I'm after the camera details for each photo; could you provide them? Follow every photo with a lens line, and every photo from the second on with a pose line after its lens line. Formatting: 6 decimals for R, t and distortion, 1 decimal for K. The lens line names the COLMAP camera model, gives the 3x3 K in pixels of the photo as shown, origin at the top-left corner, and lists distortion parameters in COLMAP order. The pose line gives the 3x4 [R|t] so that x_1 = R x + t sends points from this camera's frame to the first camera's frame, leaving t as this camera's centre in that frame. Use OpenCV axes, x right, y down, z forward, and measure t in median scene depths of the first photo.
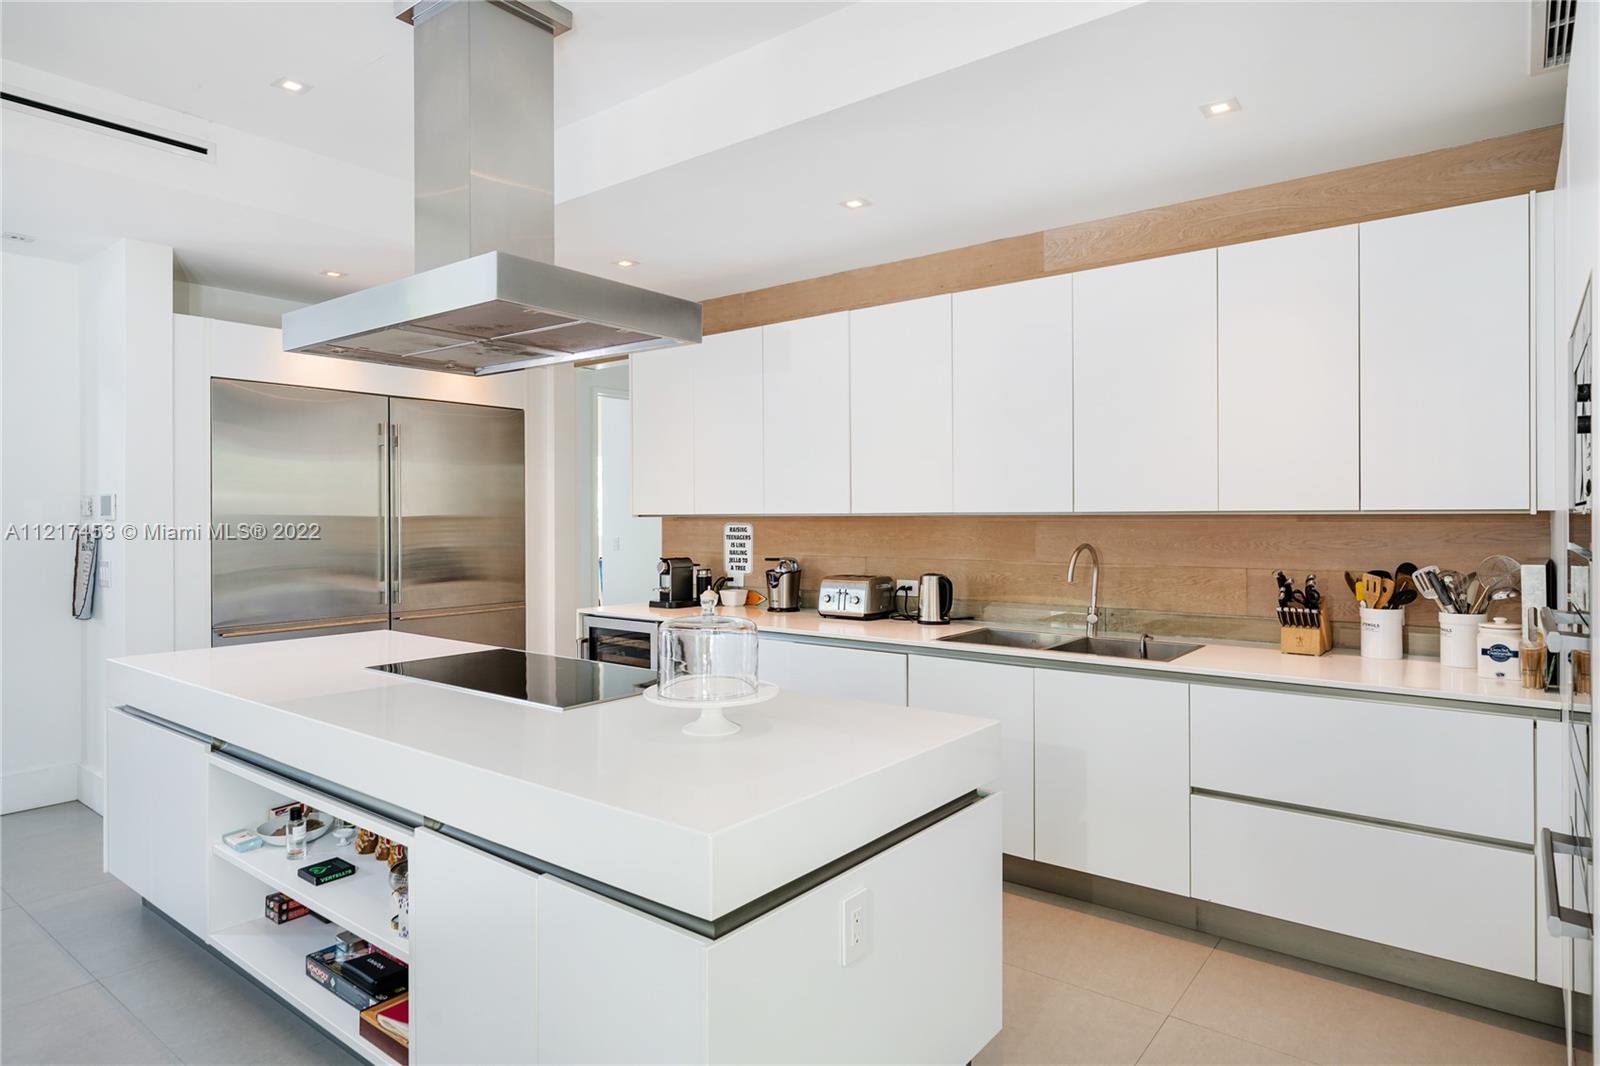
lens RADIAL K [[915.1, 0, 799.1], [0, 915.1, 530.1], [0, 0, 1]] dist [-0.005588, -0.004451]
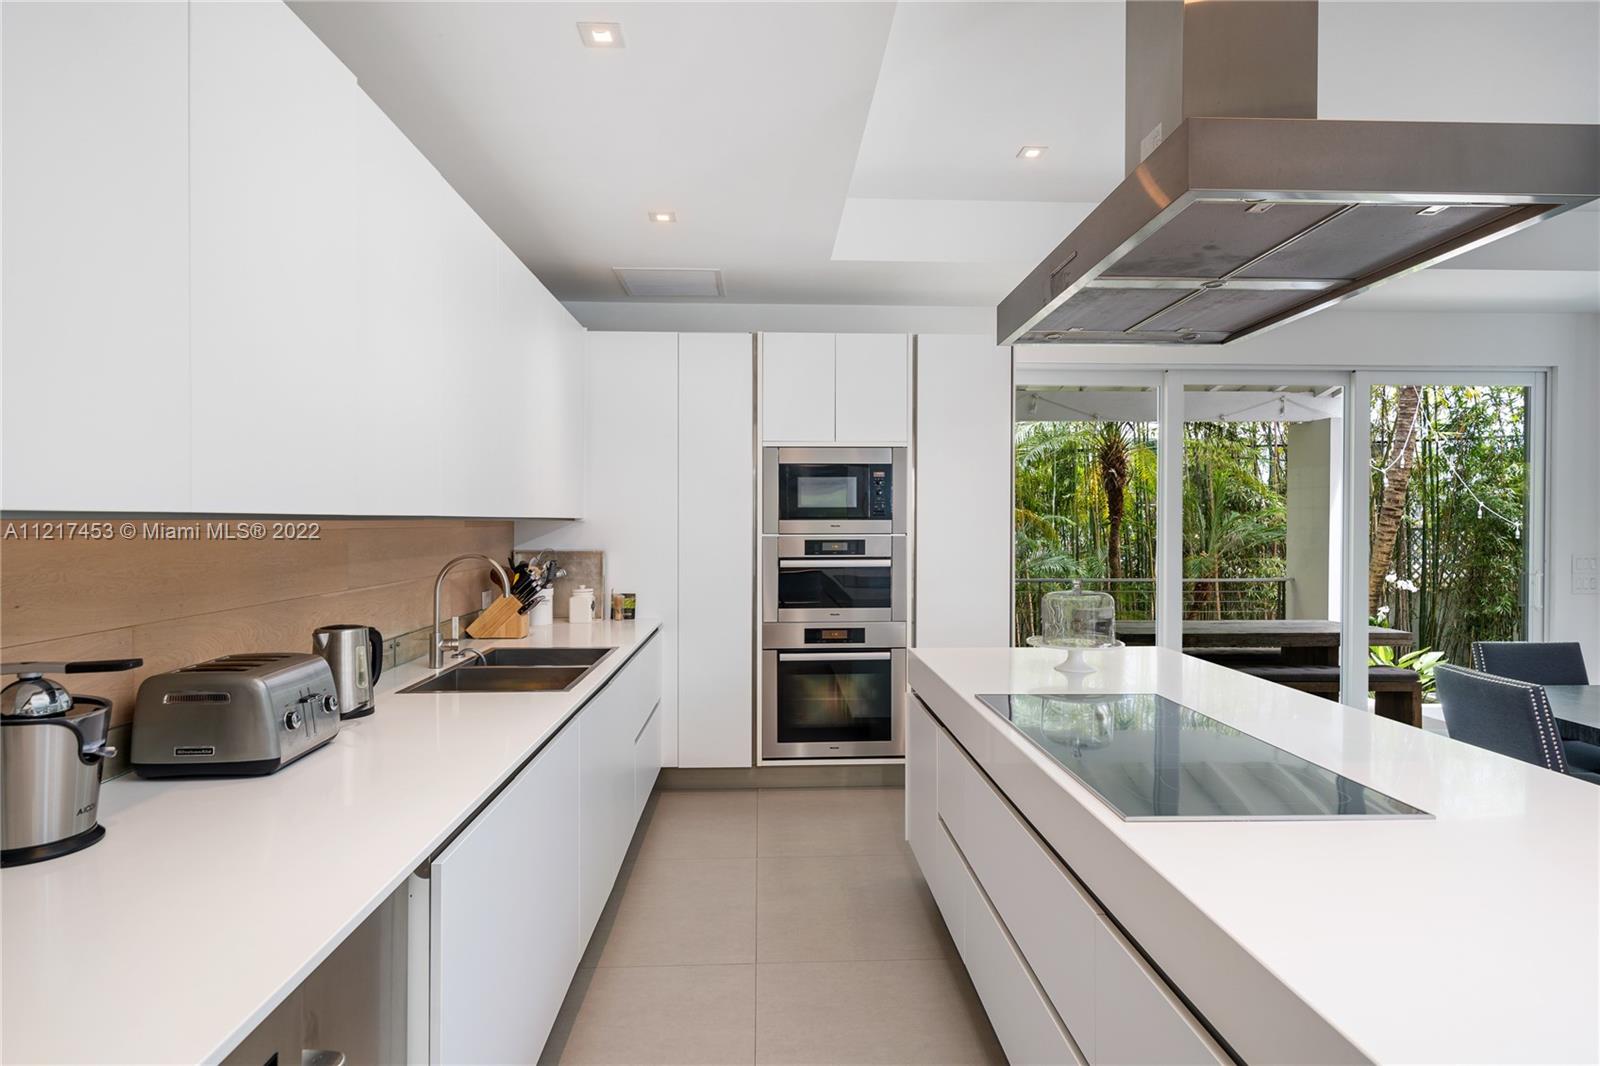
lens RADIAL K [[915.1, 0, 804.9], [0, 915.1, 530.6], [0, 0, 1]] dist [-0.005588, -0.004451]
pose [[-0.648724, -0.008916, 0.760971, -0.411112], [0.014864, 0.999592, 0.024384, -0.019108], [-0.760878, 0.027130, -0.648327, 1.010574]]
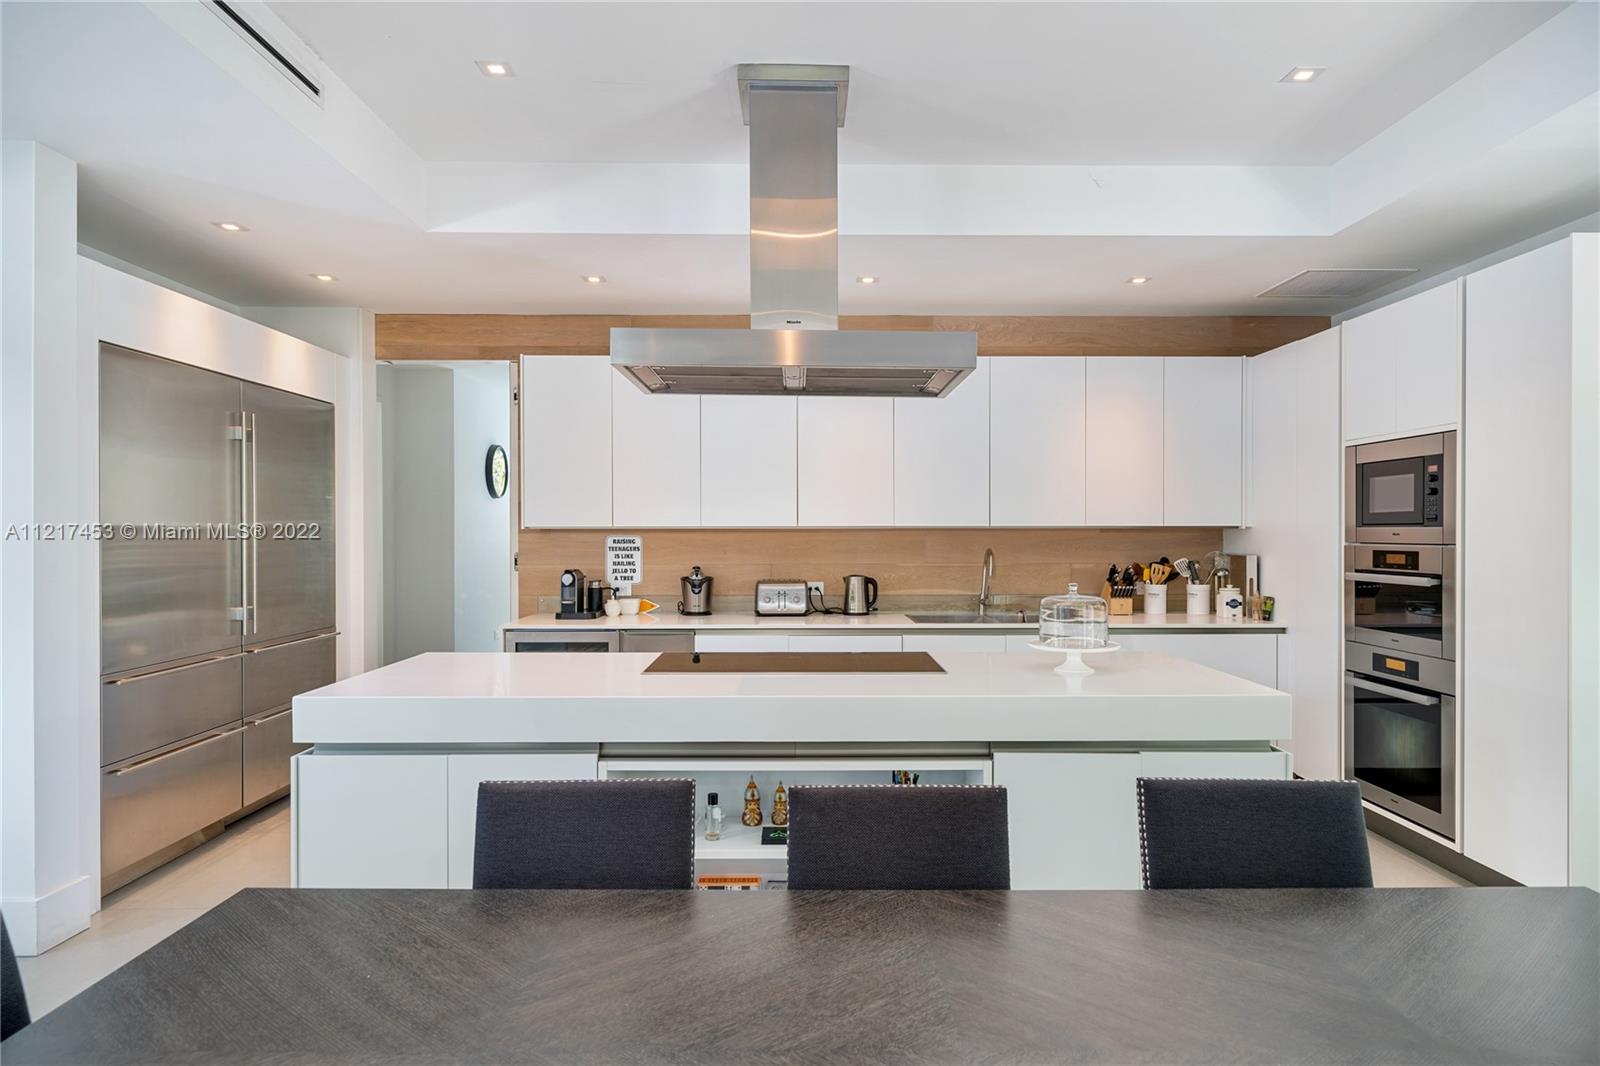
lens RADIAL K [[924.8, 0, 810.9], [0, 924.8, 538.2], [0, 0, 1]] dist [-0.007258, -0.003290]
pose [[0.785467, -0.001696, 0.618901, -0.601989], [0.007950, 0.999941, -0.007349, 0.005660], [-0.618852, 0.010692, 0.785434, 0.037625]]
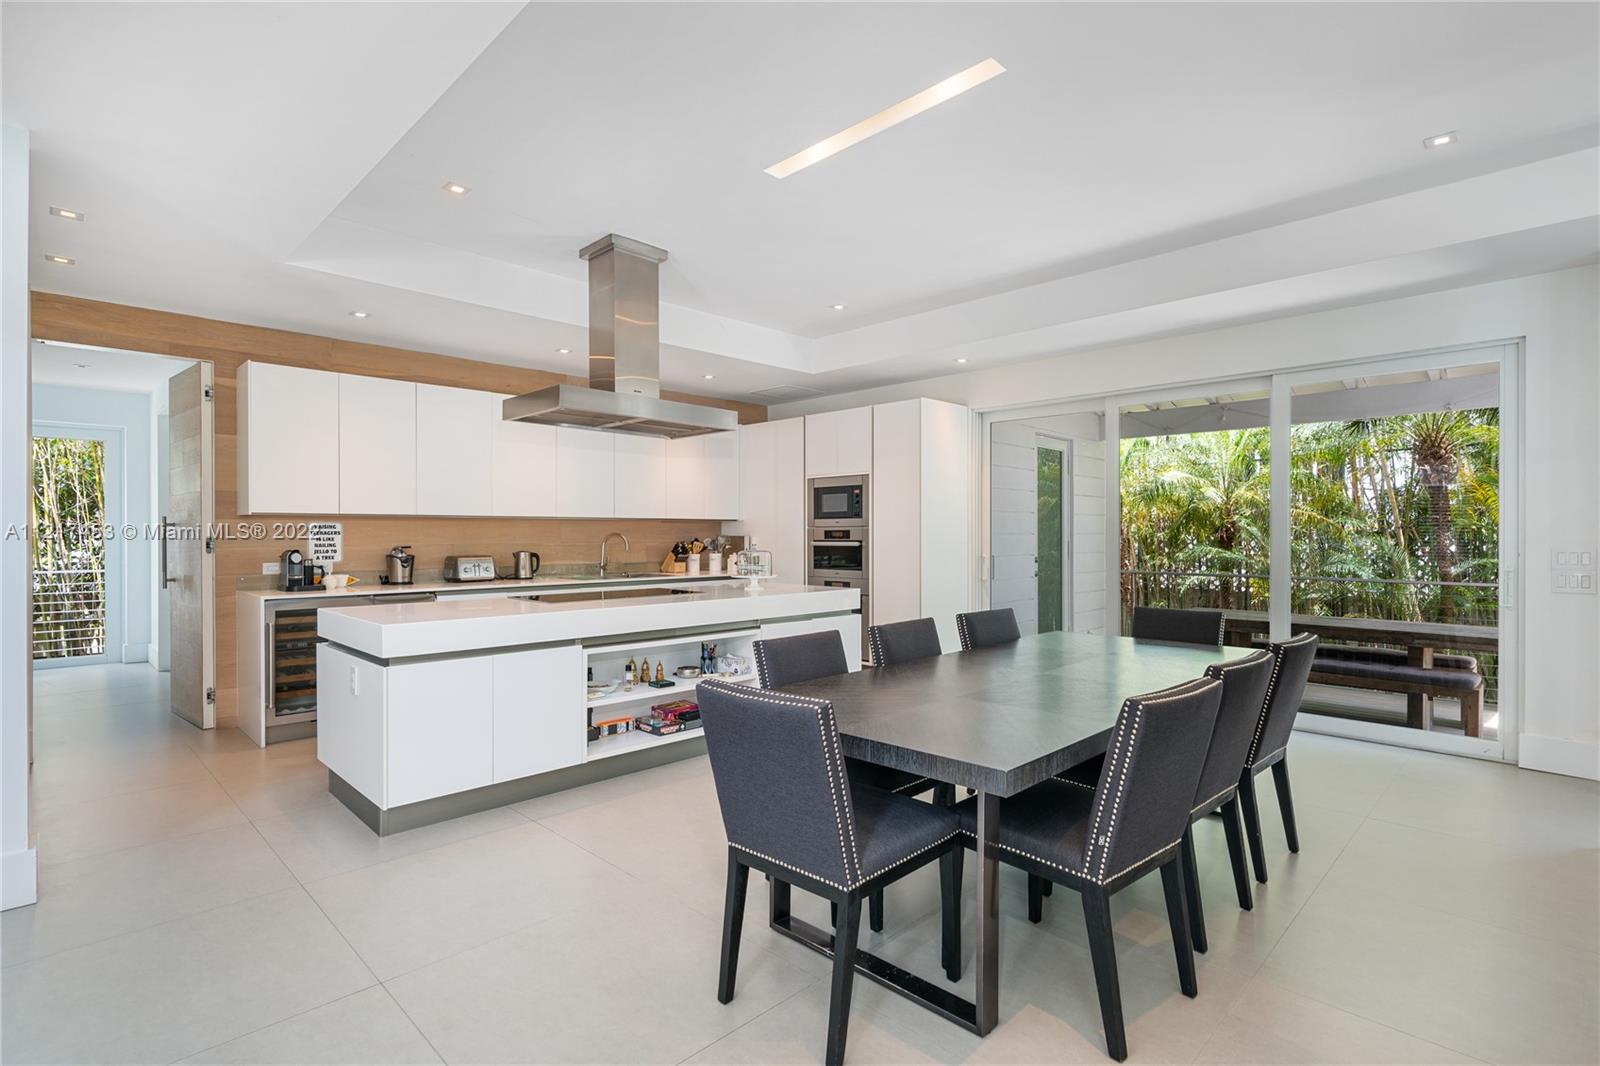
lens RADIAL K [[765.3, 0, 792.8], [0, 765.3, 529.8], [0, 0, 1]] dist [-0.003051, -0.000528]
pose [[0.138438, 0.008255, 0.990337, -1.098129], [0.017208, 0.999794, -0.010740, 0.027814], [-0.990222, 0.018529, 0.138268, 0.243332]]
